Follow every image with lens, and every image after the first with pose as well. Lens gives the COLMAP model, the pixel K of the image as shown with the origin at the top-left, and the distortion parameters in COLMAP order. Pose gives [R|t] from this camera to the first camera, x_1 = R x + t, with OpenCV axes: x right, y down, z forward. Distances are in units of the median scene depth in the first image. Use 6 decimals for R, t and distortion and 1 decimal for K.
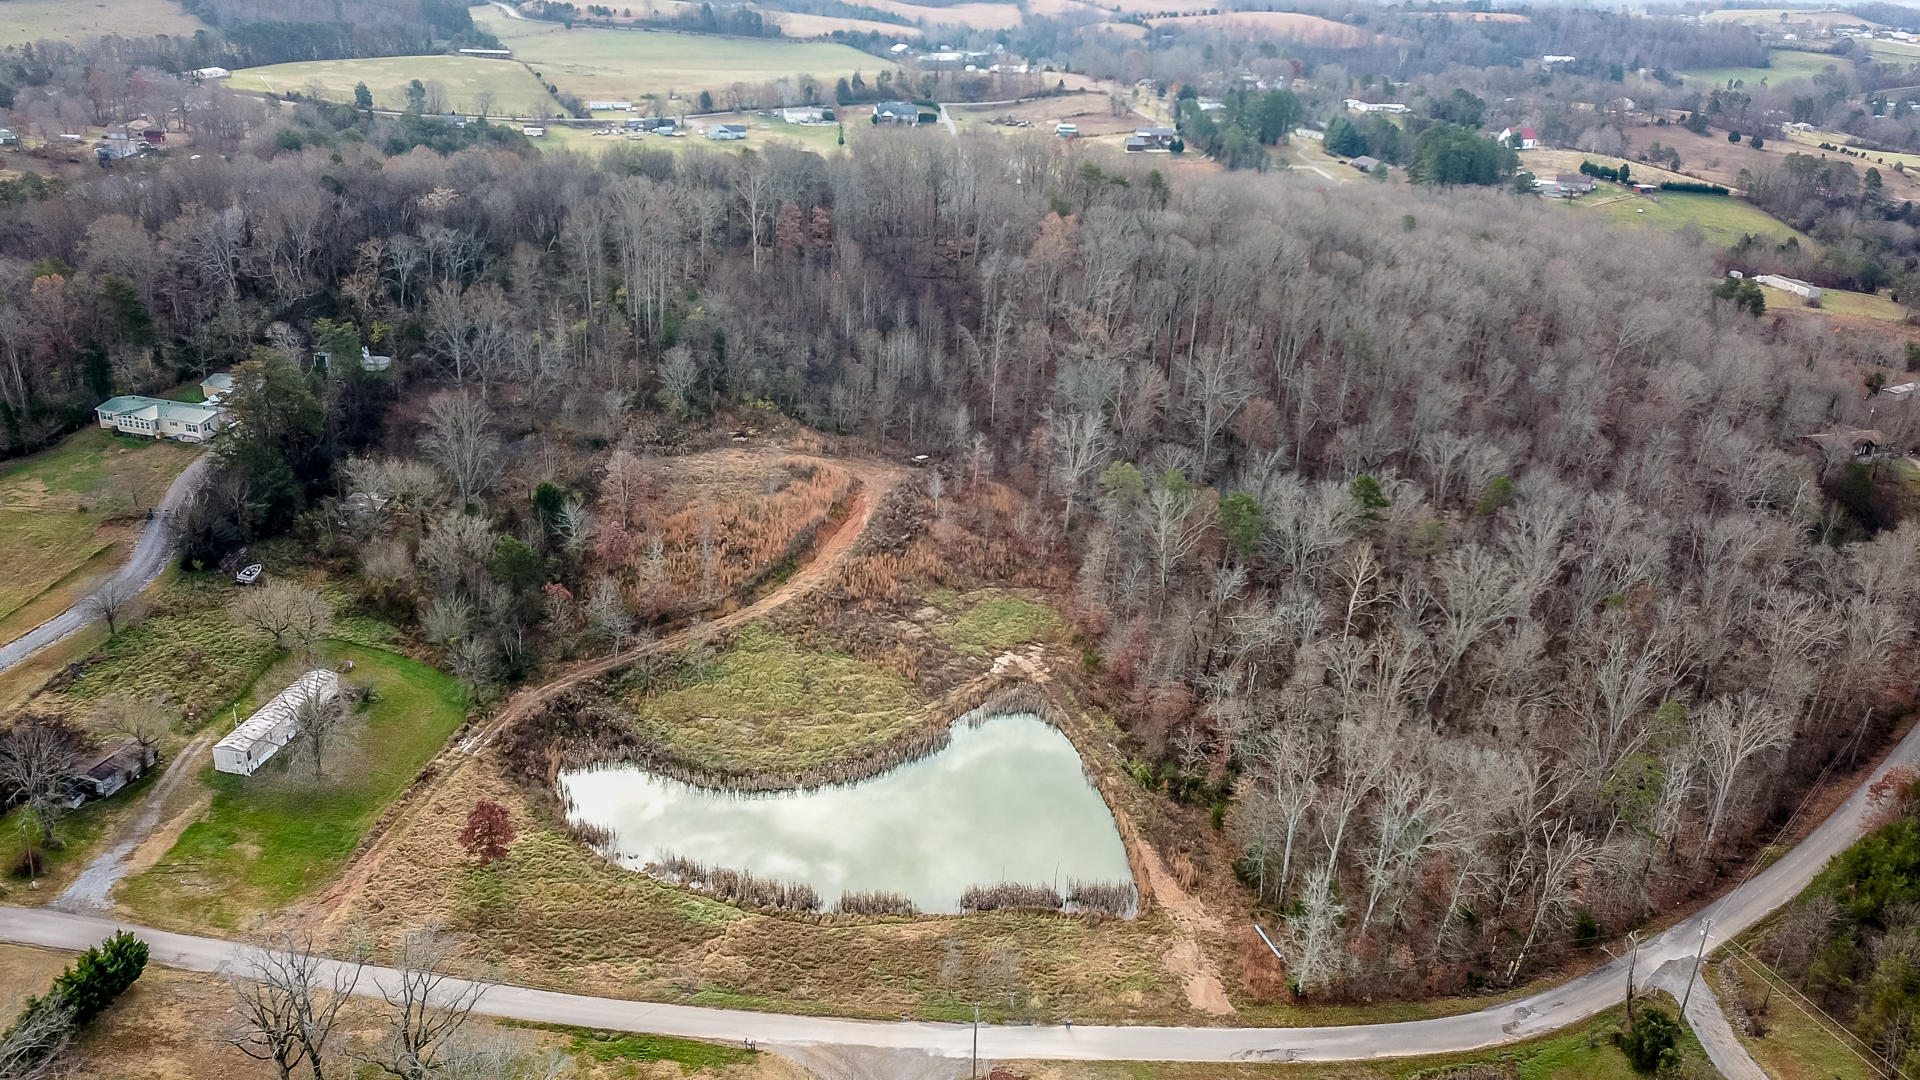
lens RADIAL K [[1441.8, 0, 954.4], [0, 1441.8, 537.4], [0, 0, 1]] dist [0.016354, -0.002943]
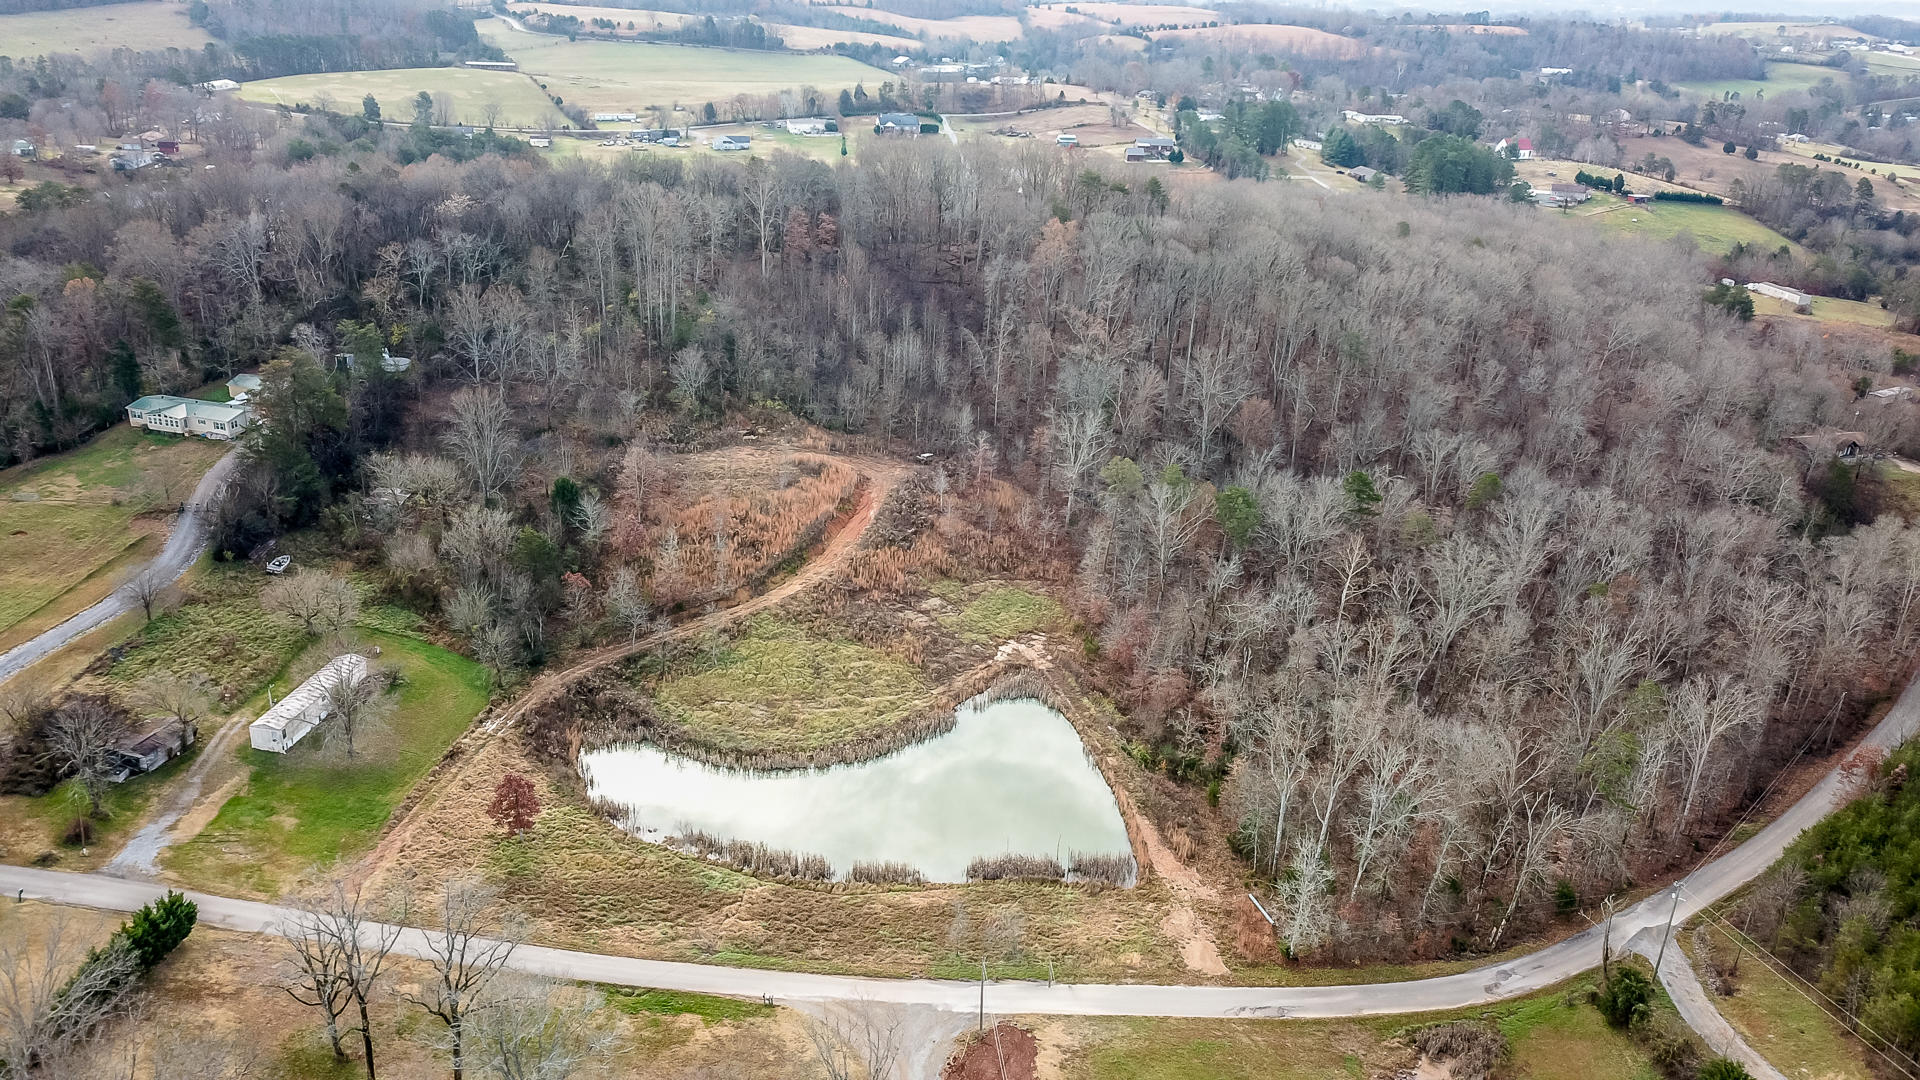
lens RADIAL K [[1441.8, 0, 954.4], [0, 1441.8, 537.4], [0, 0, 1]] dist [0.016354, -0.002943]
pose [[1.000000, -0.000305, -0.000572, -0.003191], [0.000300, 0.999969, -0.007908, 0.014631], [0.000575, 0.007908, 0.999969, -0.035870]]
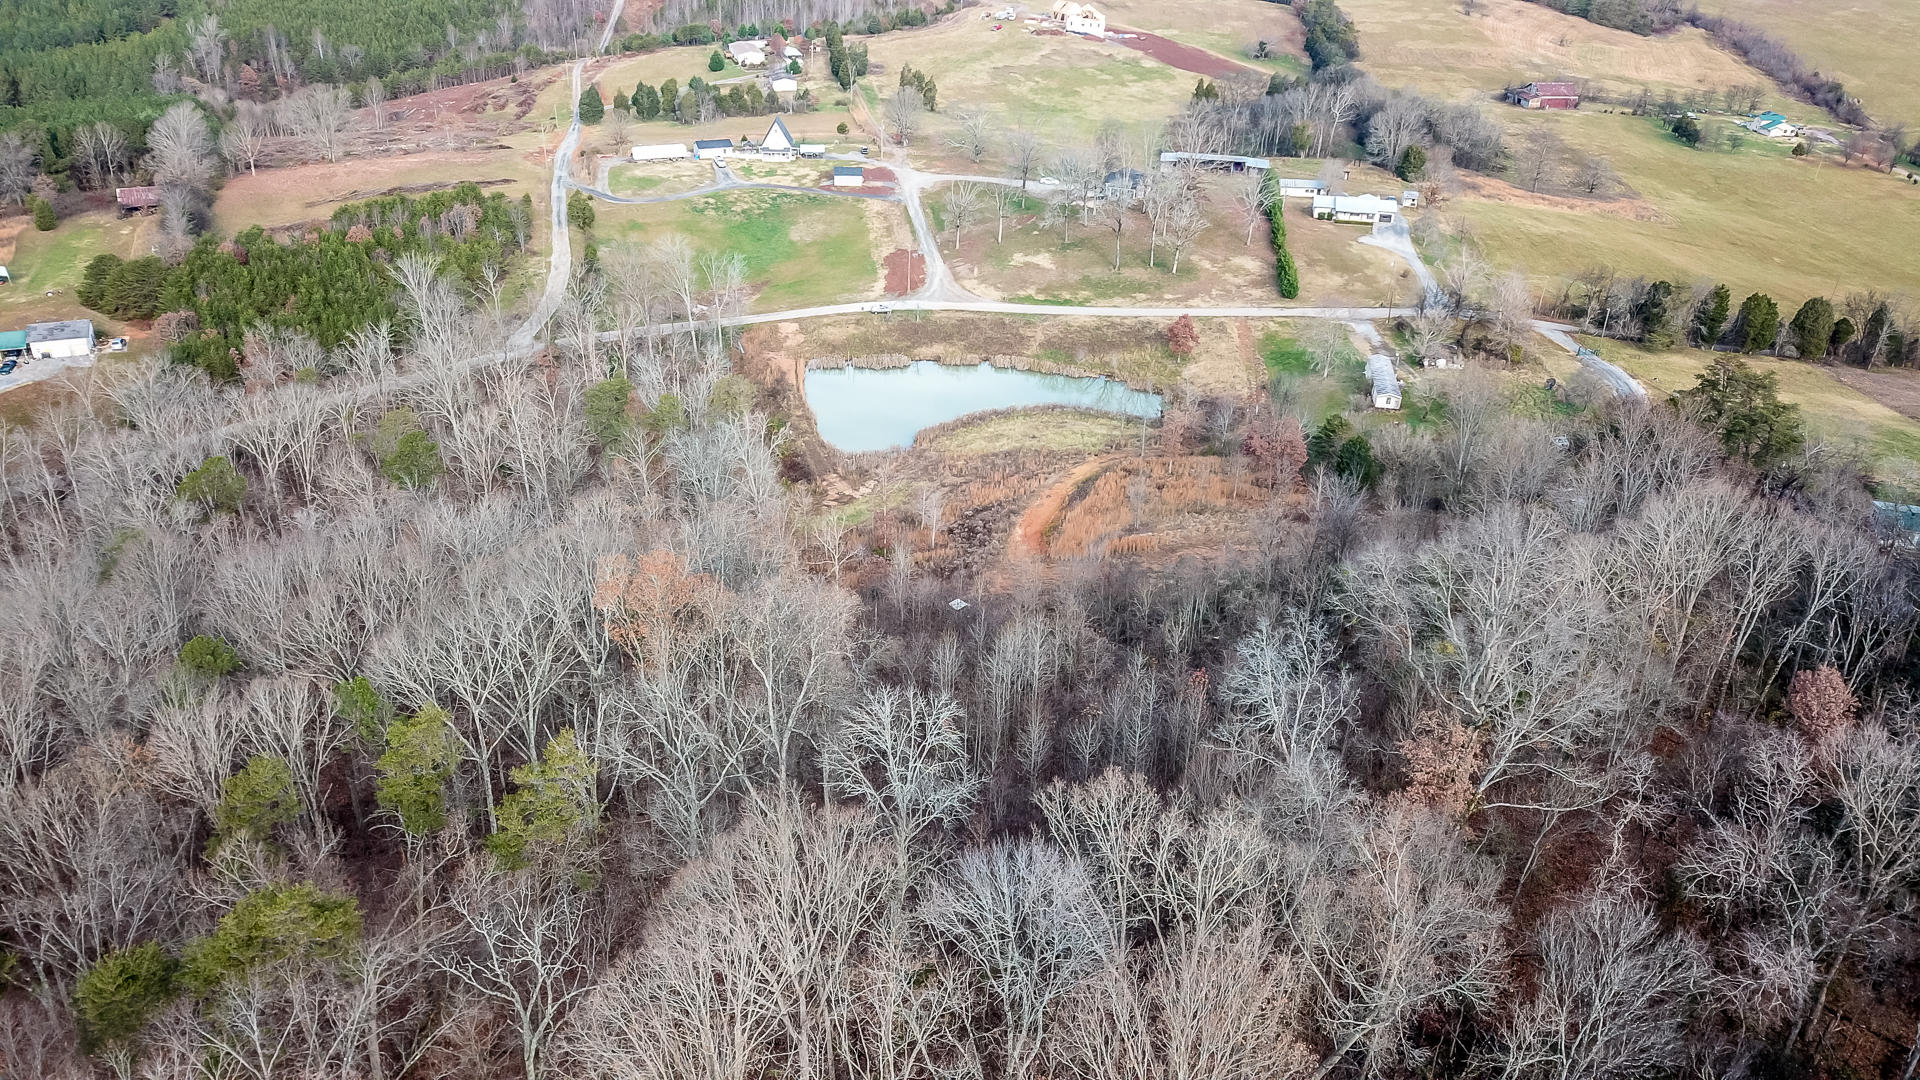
lens RADIAL K [[1425.3, 0, 900.0], [0, 1425.3, 586.8], [0, 0, 1]] dist [-0.001282, -0.014090]
pose [[-0.998269, -0.058306, -0.007723, 0.010215], [-0.042412, 0.622655, 0.781346, -0.716226], [-0.040749, 0.780321, -0.624050, 1.784404]]
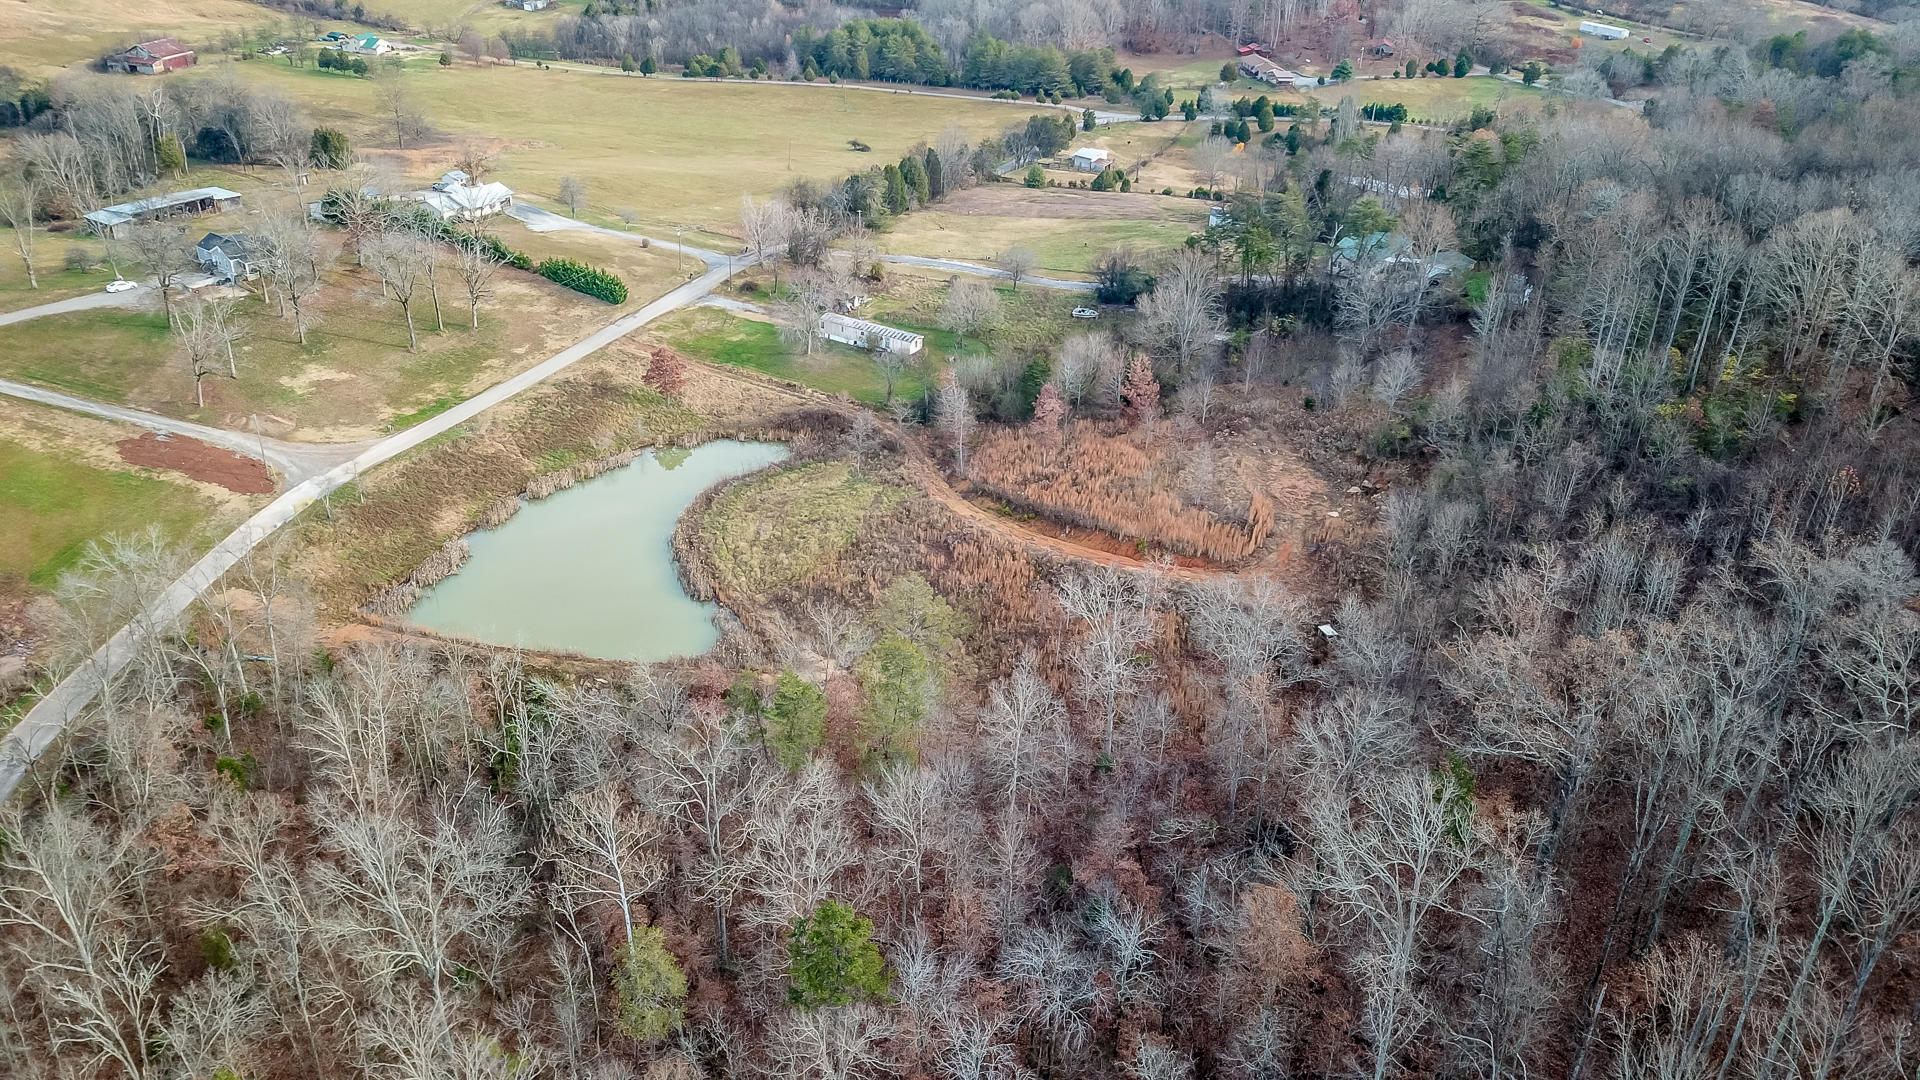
lens RADIAL K [[1451.7, 0, 970.0], [0, 1451.7, 540.0], [0, 0, 1]] dist [0.013882, 0.001329]
pose [[-0.354890, 0.403423, -0.843388, 0.713238], [-0.399015, 0.750460, 0.526874, -0.462727], [0.845482, 0.523507, -0.105360, 1.177299]]
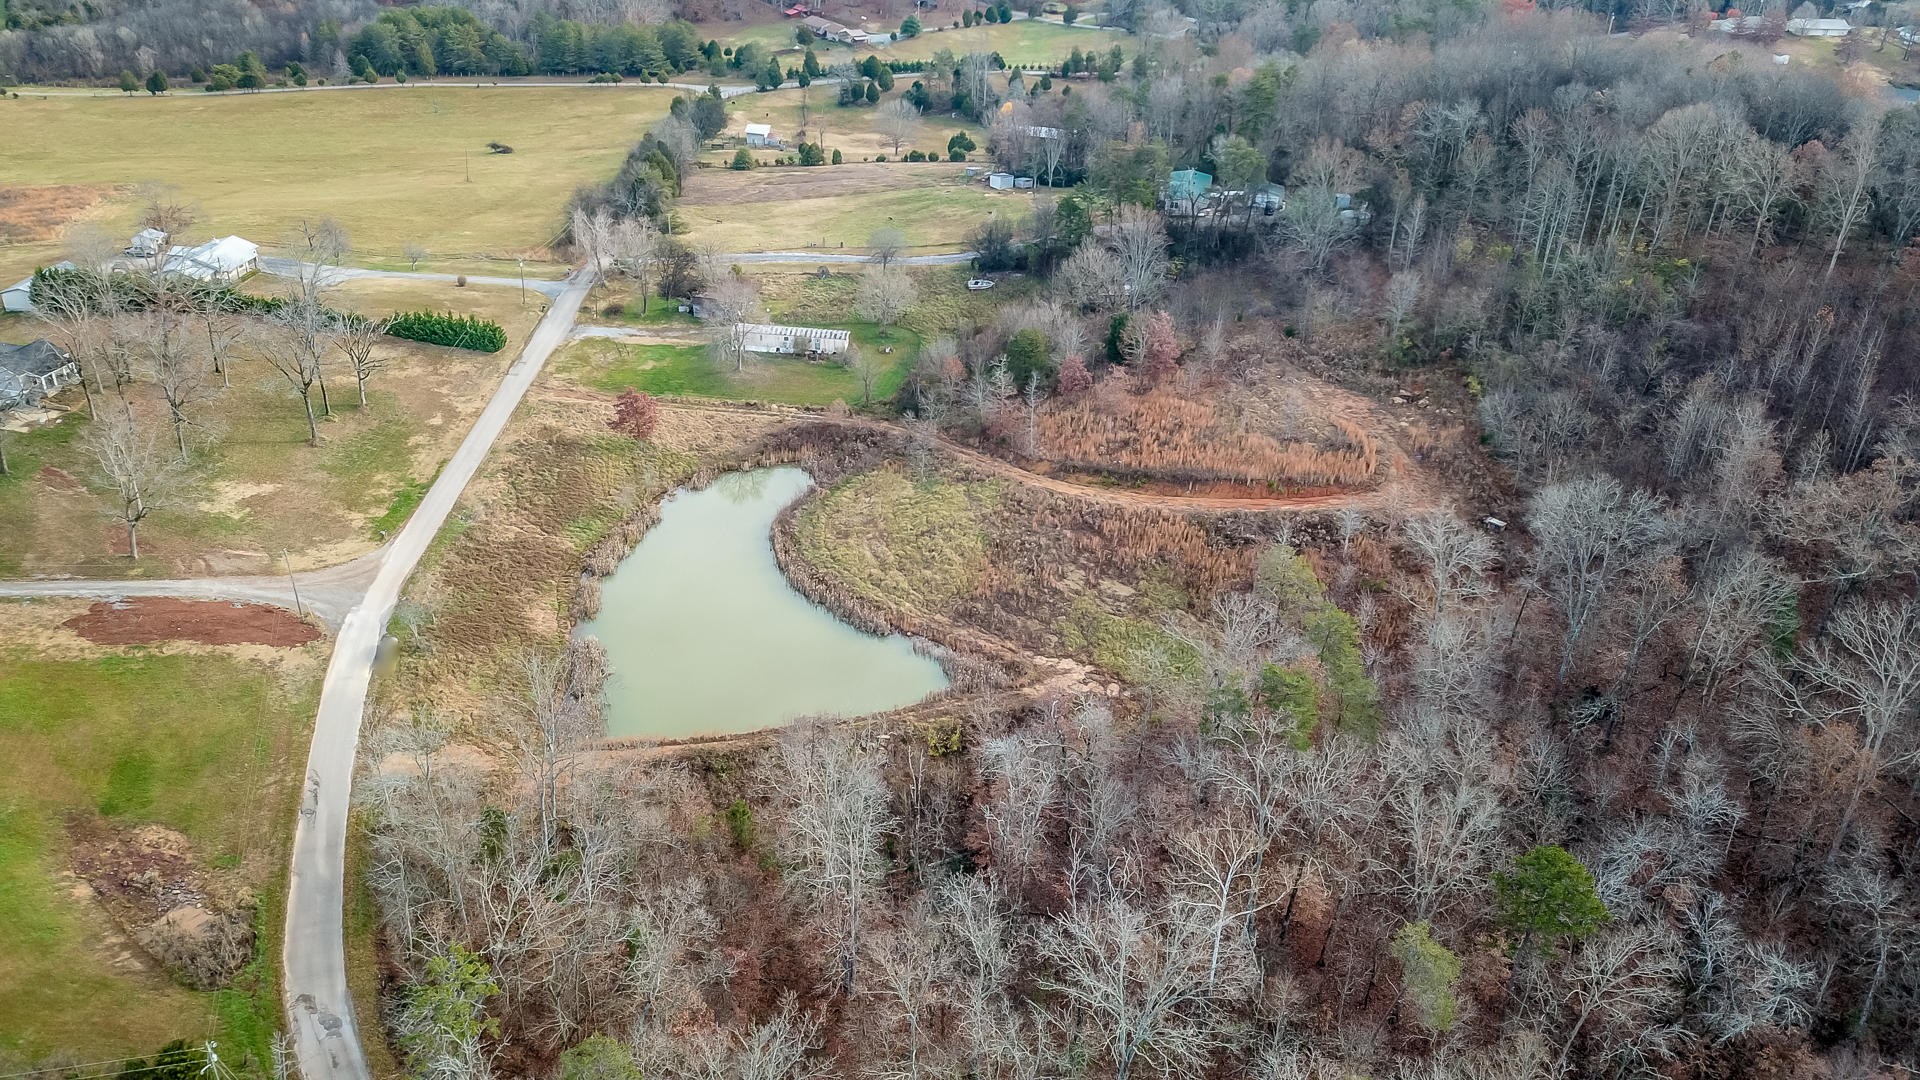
lens RADIAL K [[1441.8, 0, 954.4], [0, 1441.8, 537.4], [0, 0, 1]] dist [0.016354, -0.002943]
pose [[0.082681, 0.456412, -0.885919, 0.760384], [-0.408479, 0.826377, 0.387615, -0.280137], [0.909015, 0.329831, 0.254761, 0.744195]]
